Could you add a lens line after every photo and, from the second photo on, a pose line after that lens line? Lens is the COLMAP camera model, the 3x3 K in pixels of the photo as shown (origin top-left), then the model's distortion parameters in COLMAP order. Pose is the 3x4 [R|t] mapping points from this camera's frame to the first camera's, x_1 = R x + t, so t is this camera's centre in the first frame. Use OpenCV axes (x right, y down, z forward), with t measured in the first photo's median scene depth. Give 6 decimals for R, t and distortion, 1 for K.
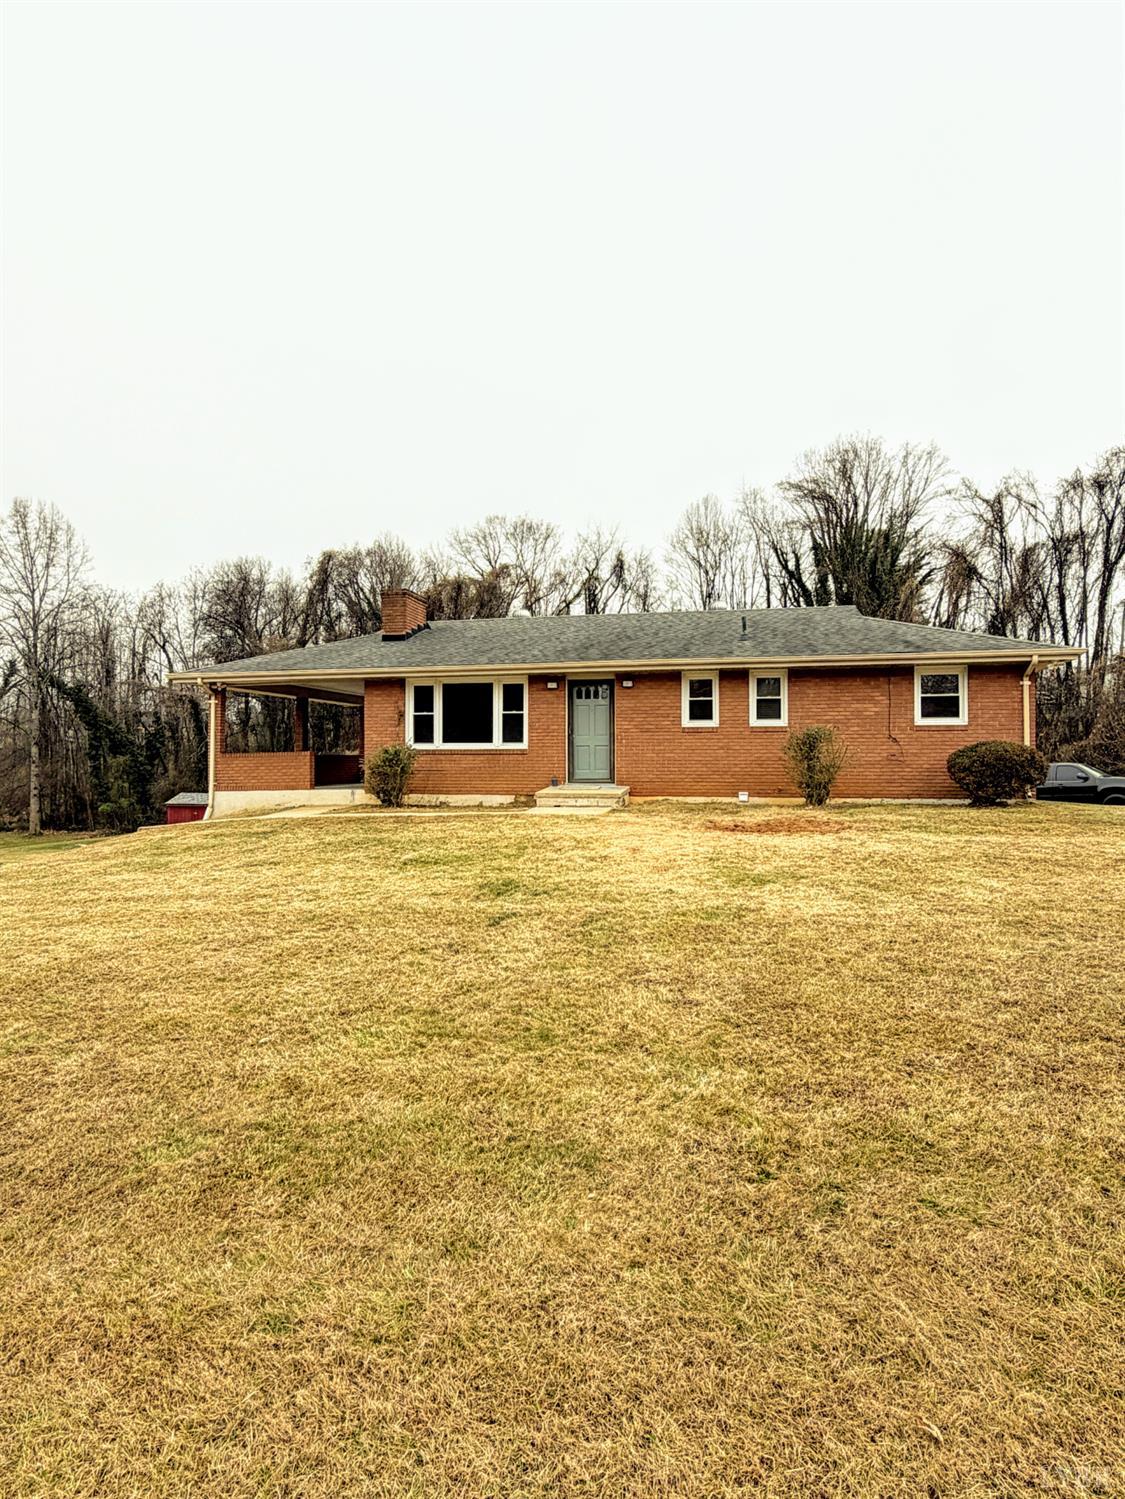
lens RADIAL K [[877.9, 0, 562.5], [0, 877.9, 749.5], [0, 0, 1]] dist [0.000159, 0.000042]
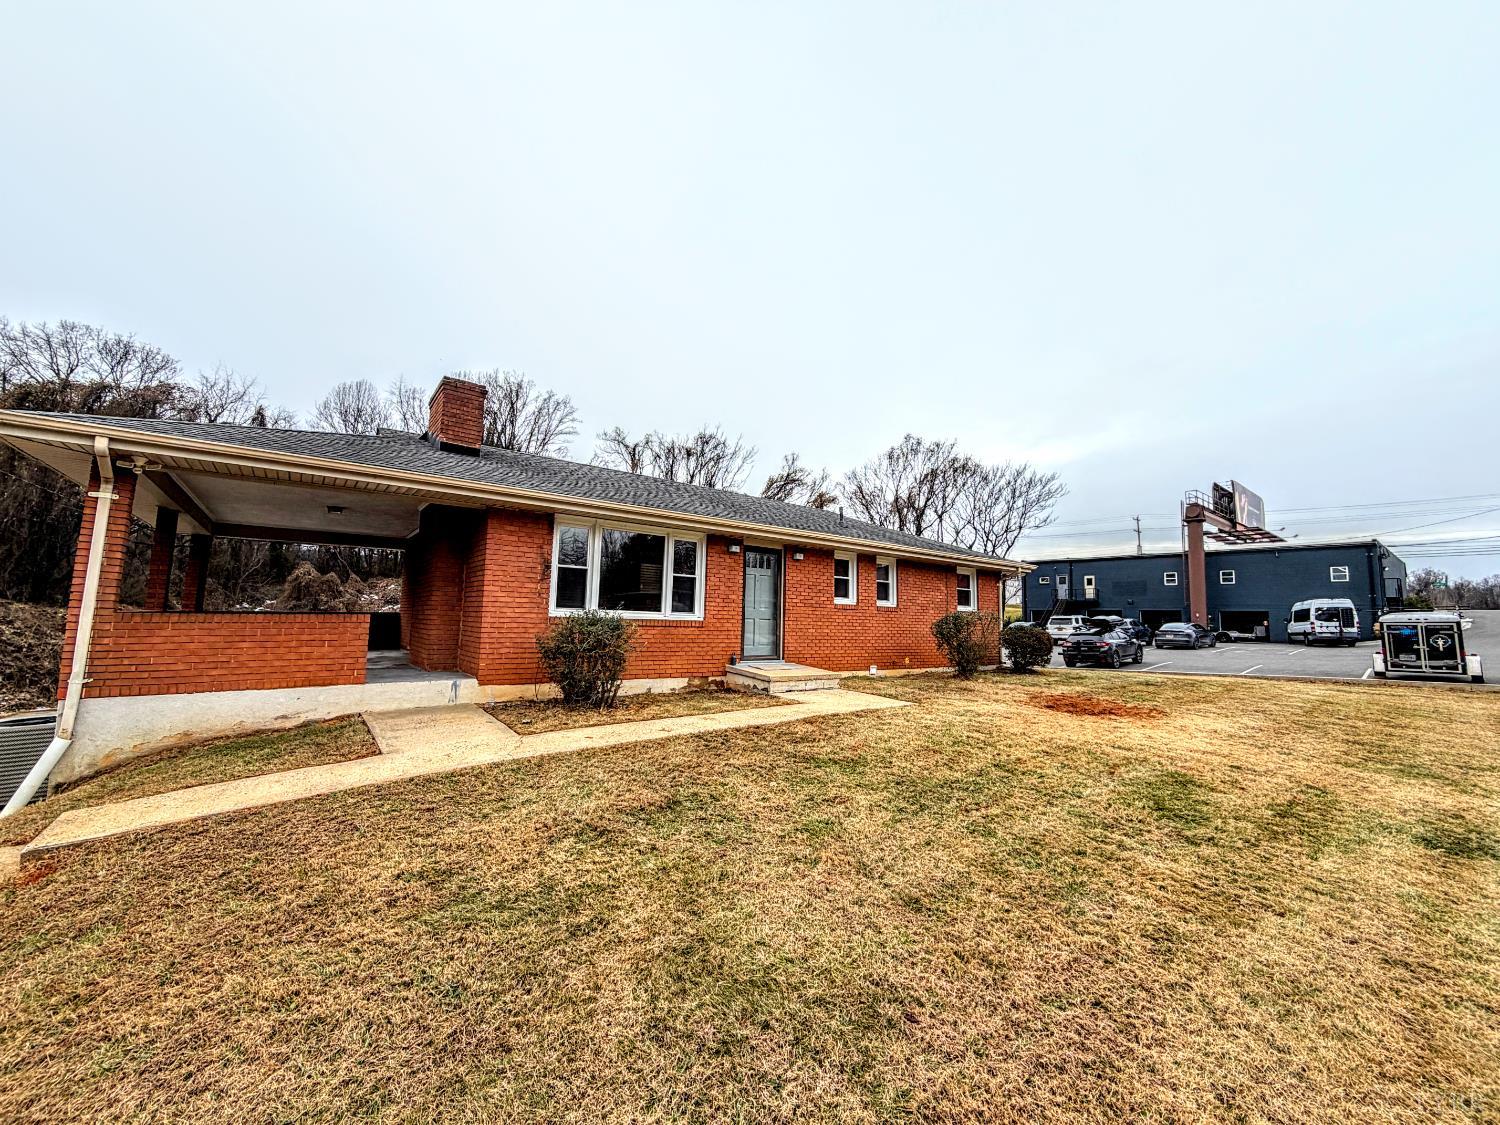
lens RADIAL K [[596.8, 0, 750.0], [0, 596.8, 562.5], [0, 0, 1]] dist [-0.000285, 0.000072]
pose [[0.642795, 0.093681, 0.760289, -0.443230], [-0.039644, 0.995232, -0.089113, -0.006911], [-0.765012, 0.027141, 0.643444, 0.591891]]
